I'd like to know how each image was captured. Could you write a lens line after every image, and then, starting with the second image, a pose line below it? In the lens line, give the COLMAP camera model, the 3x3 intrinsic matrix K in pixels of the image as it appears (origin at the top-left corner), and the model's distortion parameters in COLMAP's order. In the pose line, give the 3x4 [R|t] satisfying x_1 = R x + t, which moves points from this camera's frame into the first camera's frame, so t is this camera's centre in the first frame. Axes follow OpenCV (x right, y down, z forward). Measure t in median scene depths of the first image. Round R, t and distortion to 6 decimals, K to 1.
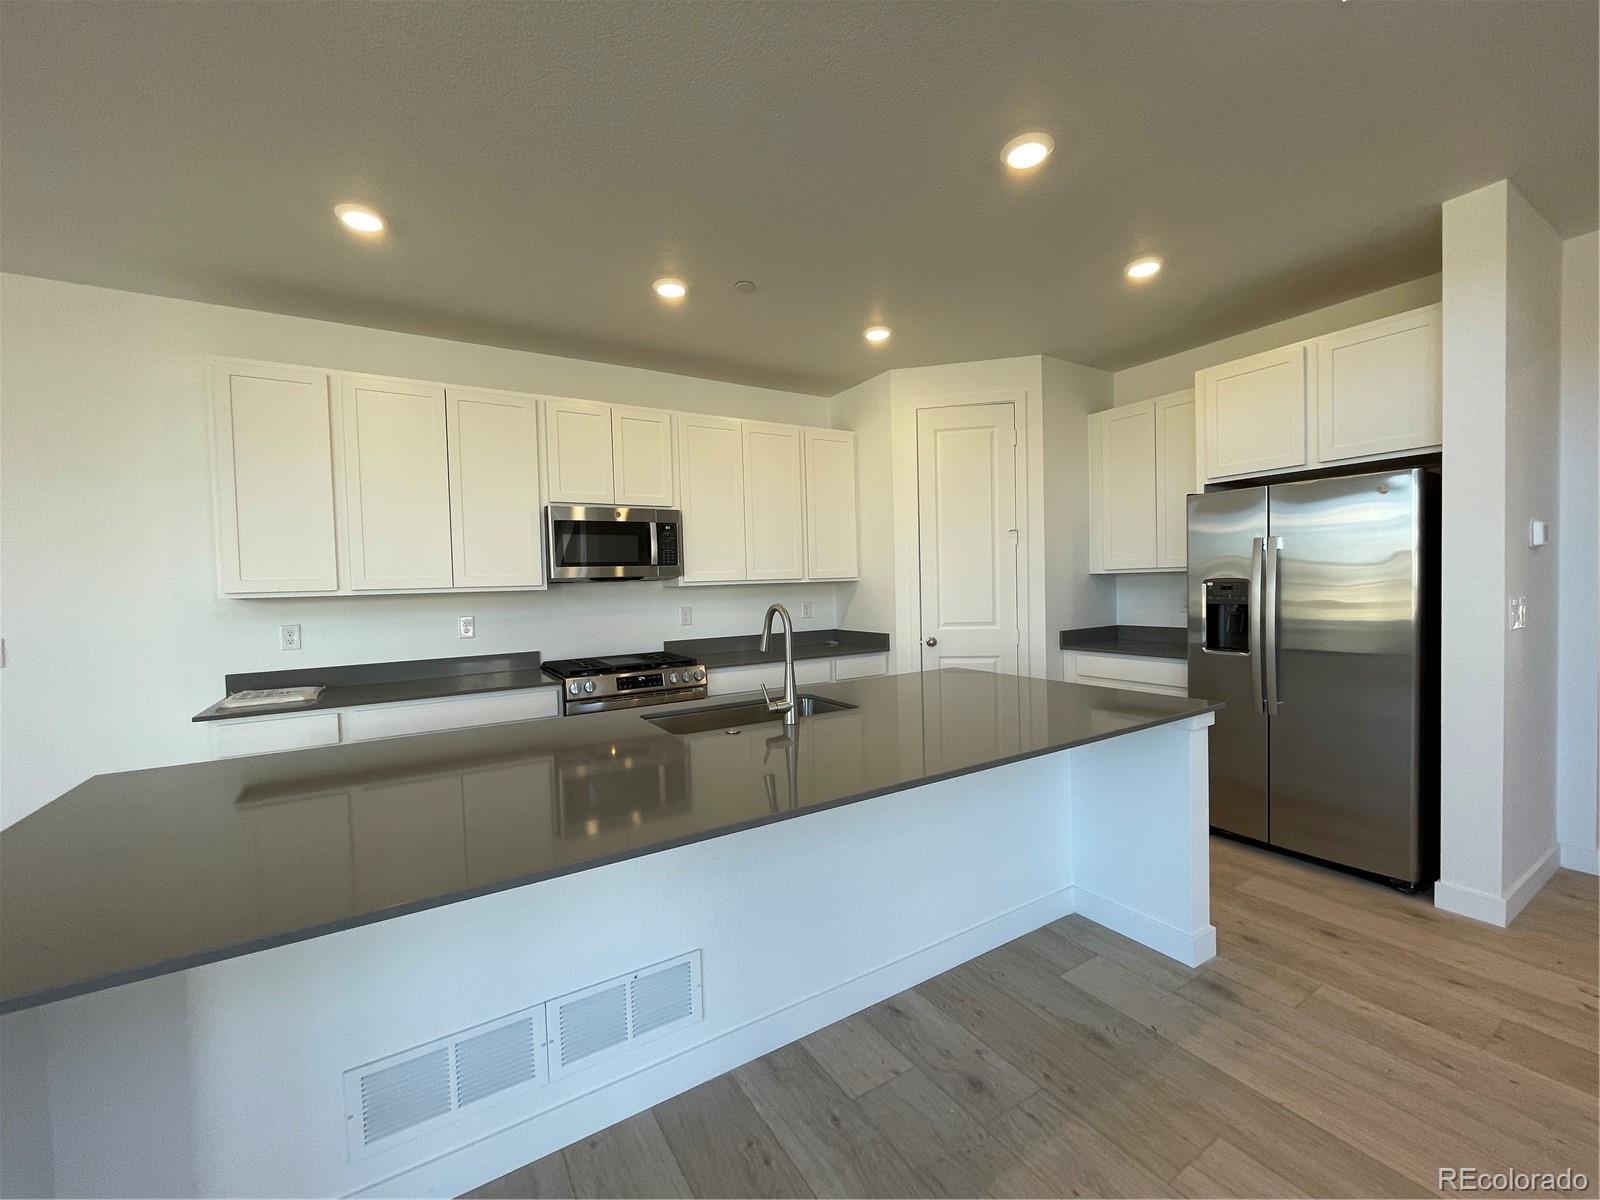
lens RADIAL K [[650.0, 0, 800.0], [0, 650.0, 600.0], [0, 0, 1]] dist [0.001300, 0.000189]
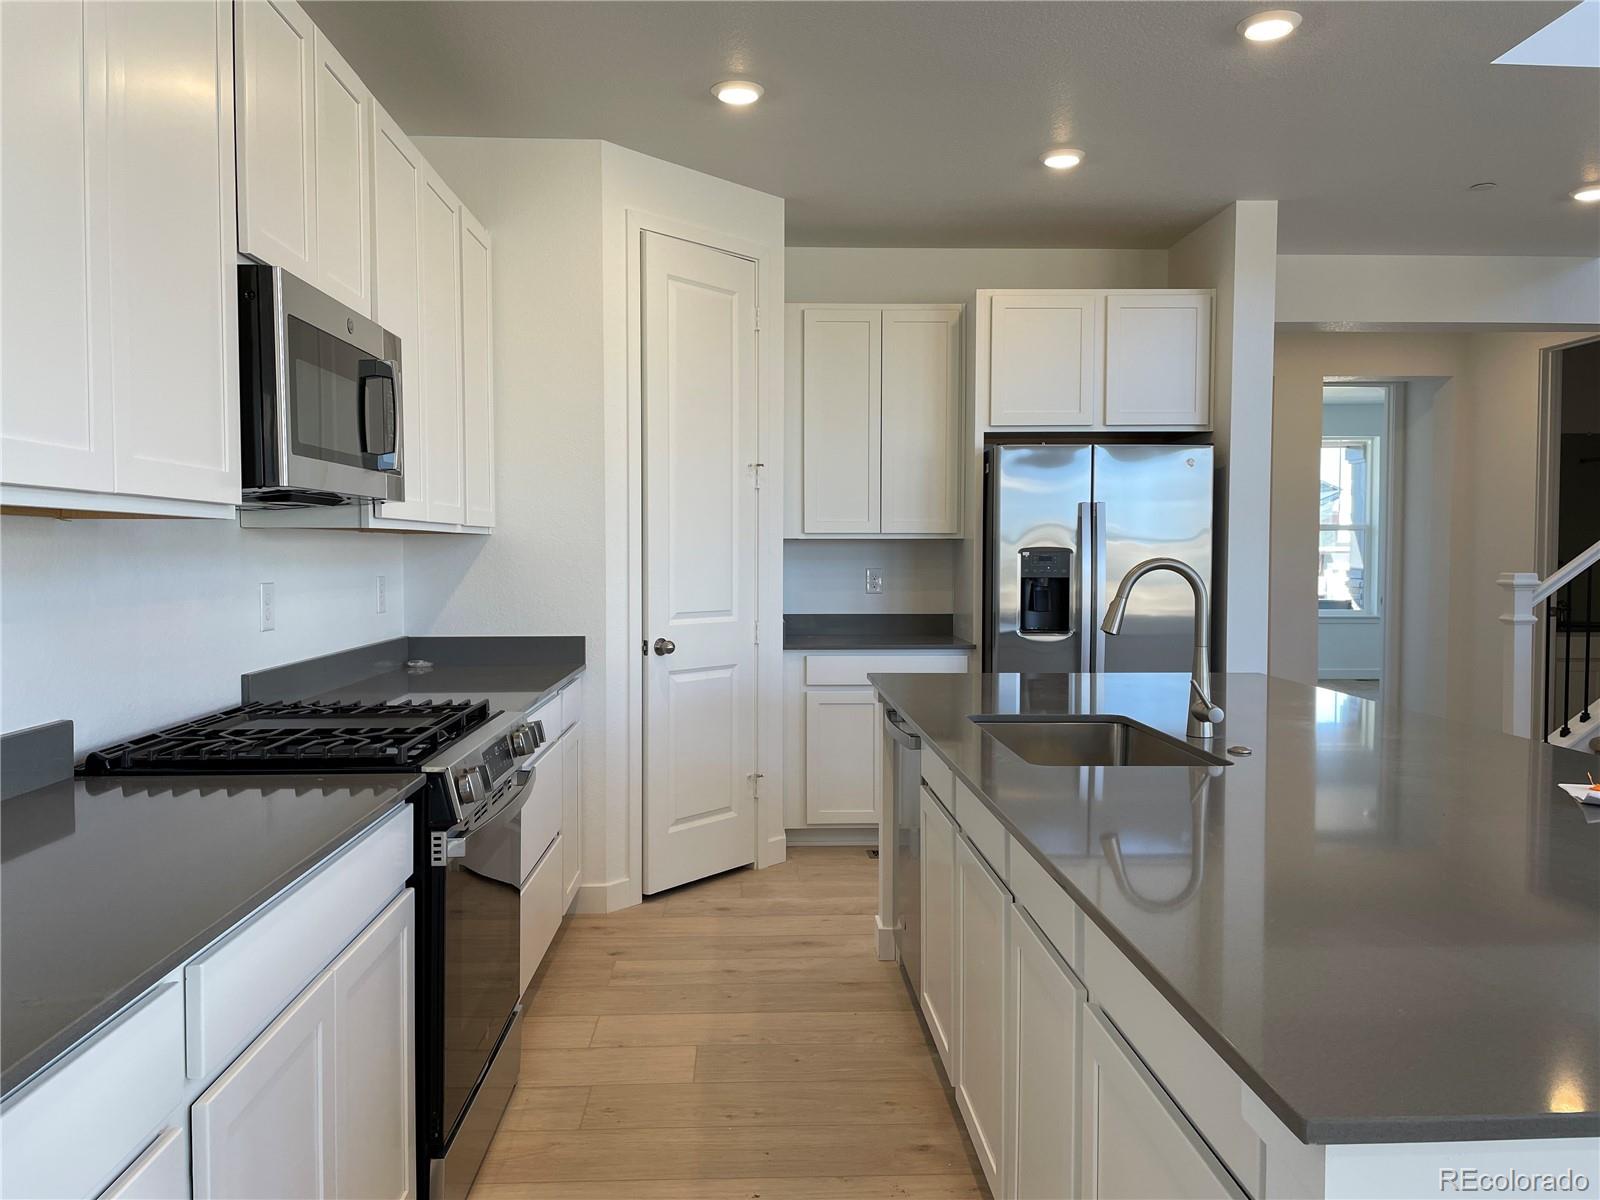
lens RADIAL K [[1191.3, 0, 800.0], [0, 1191.3, 600.0], [0, 0, 1]] dist [0.071368, -0.000545]
pose [[0.489333, -0.005433, 0.872080, -0.726432], [0.008494, 0.999963, 0.001463, 0.025738], [-0.872056, 0.006692, 0.489361, 0.430747]]
